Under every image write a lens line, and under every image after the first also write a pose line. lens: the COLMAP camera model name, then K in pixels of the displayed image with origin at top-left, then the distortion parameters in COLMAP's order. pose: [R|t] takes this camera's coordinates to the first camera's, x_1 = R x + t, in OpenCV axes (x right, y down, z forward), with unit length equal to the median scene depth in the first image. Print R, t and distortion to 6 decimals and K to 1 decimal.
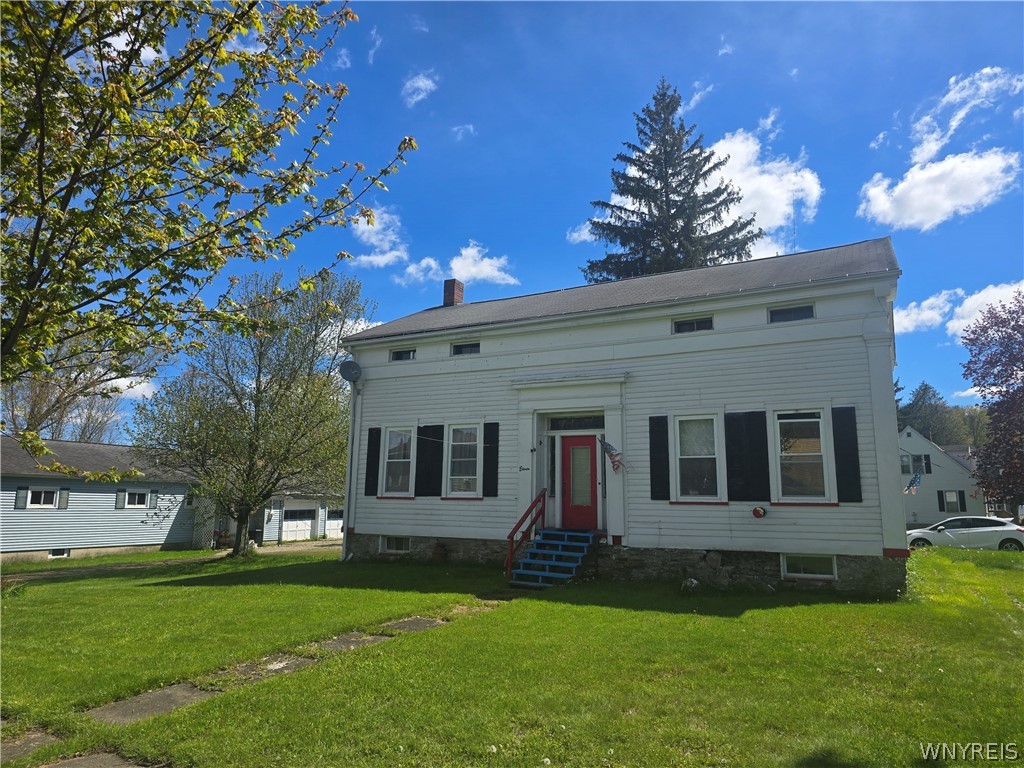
lens RADIAL K [[715.0, 0, 494.6], [0, 715.0, 383.2], [0, 0, 1]] dist [0.049620, -0.005312]
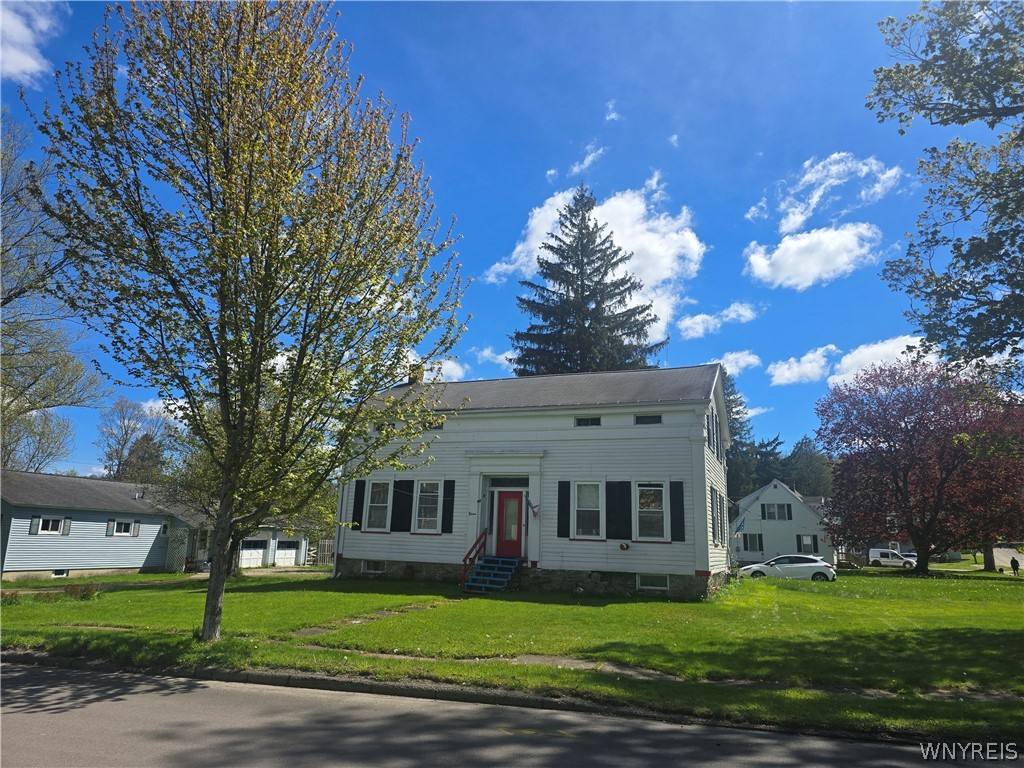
lens RADIAL K [[715.0, 0, 494.6], [0, 715.0, 383.2], [0, 0, 1]] dist [0.049620, -0.005312]
pose [[0.992538, 0.046321, 0.112793, -0.081477], [-0.040907, 0.997919, -0.049849, -0.066631], [-0.114867, 0.044863, 0.992367, -0.411296]]
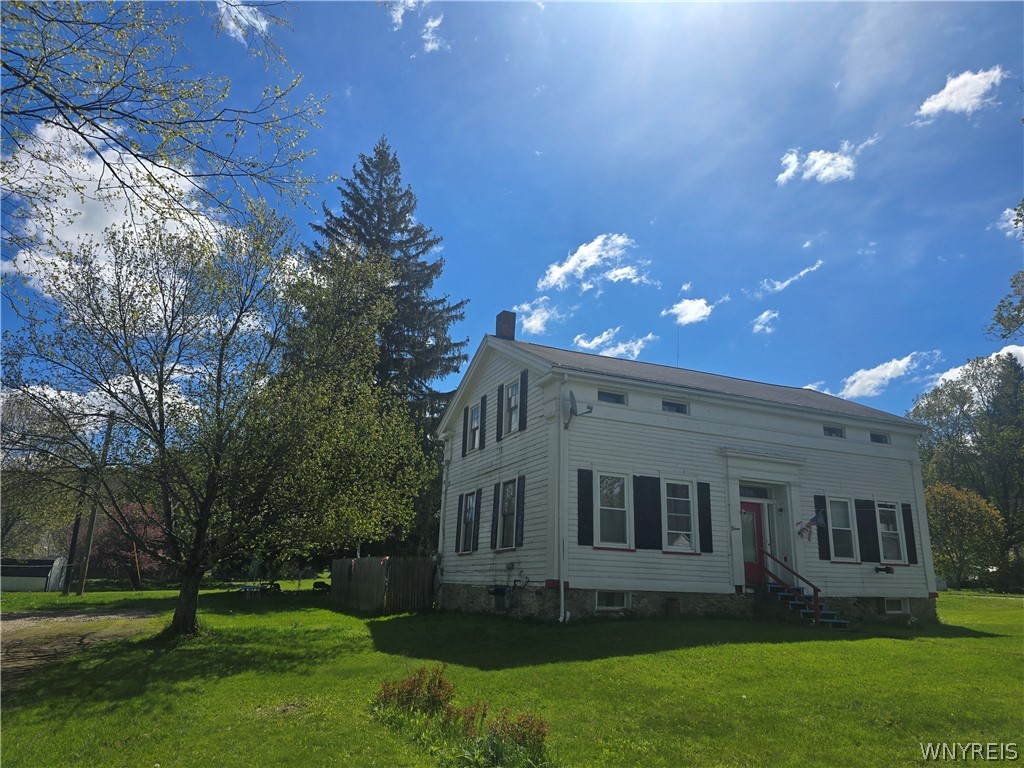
lens RADIAL K [[687.6, 0, 511.5], [0, 687.6, 343.8], [0, 0, 1]] dist [-0.006597, -0.003503]
pose [[0.597490, 0.240793, 0.764868, -0.994492], [-0.175514, 0.969991, -0.168264, 0.075063], [-0.782432, -0.033709, 0.621823, 0.563501]]
